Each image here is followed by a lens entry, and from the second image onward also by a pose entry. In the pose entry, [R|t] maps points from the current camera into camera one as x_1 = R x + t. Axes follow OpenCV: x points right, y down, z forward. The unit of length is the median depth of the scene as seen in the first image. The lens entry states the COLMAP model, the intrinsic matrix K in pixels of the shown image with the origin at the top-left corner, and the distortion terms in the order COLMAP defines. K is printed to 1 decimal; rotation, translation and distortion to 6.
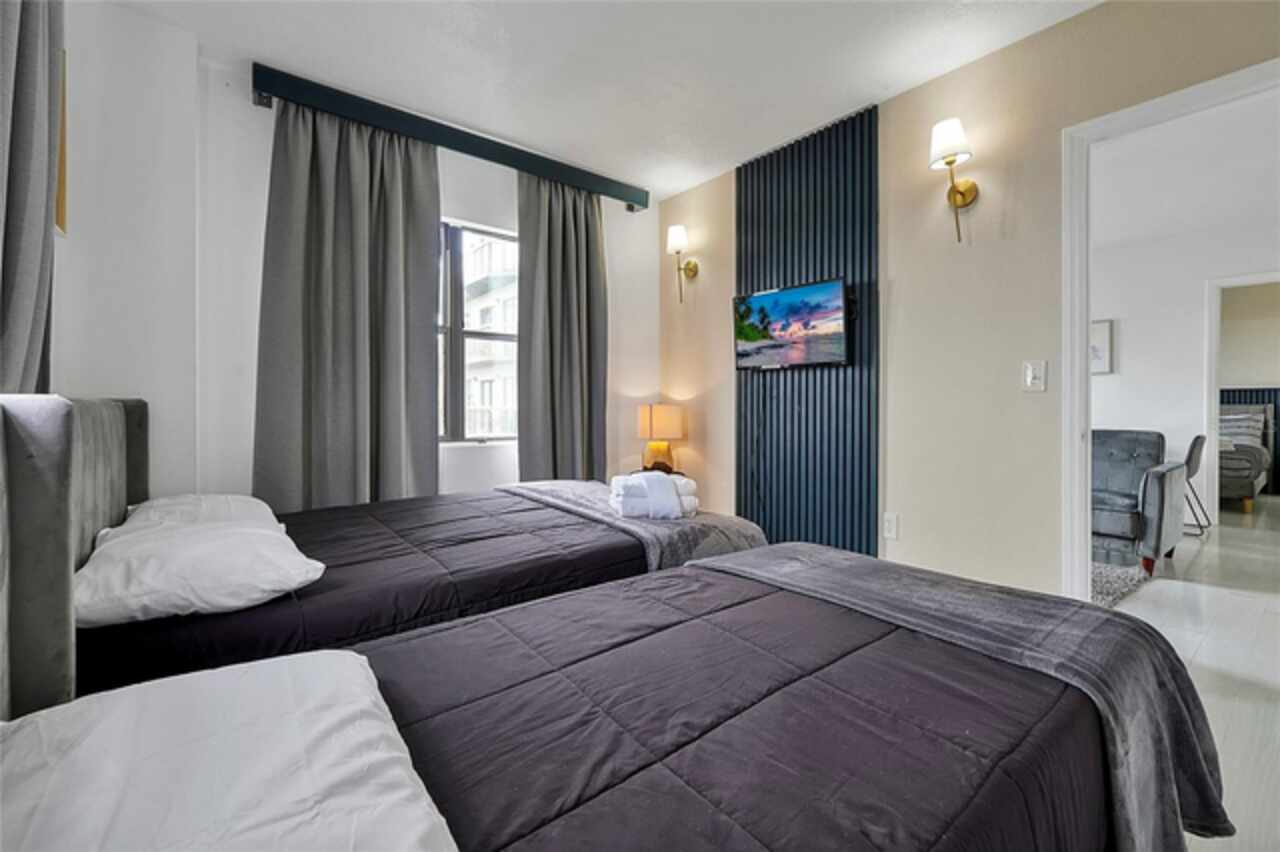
lens RADIAL K [[549.0, 0, 641.2], [0, 549.0, 408.3], [0, 0, 1]] dist [0.001993, 0.000271]
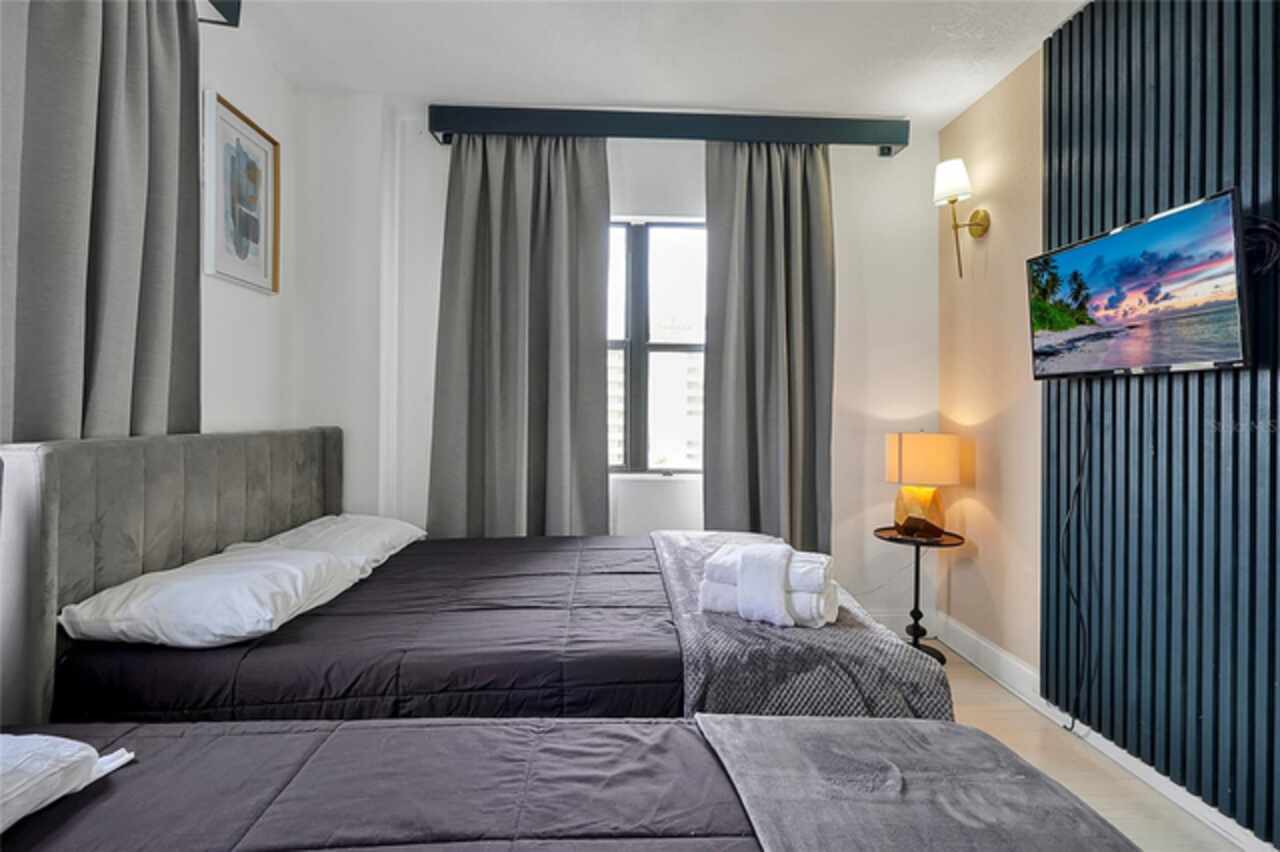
lens RADIAL K [[619.8, 0, 641.5], [0, 619.8, 412.2], [0, 0, 1]] dist [-0.002473, -0.000460]
pose [[0.806404, 0.005572, -0.591338, 0.242384], [-0.008199, 0.999965, -0.001759, -0.032129], [0.591308, 0.006267, 0.806422, 0.214687]]
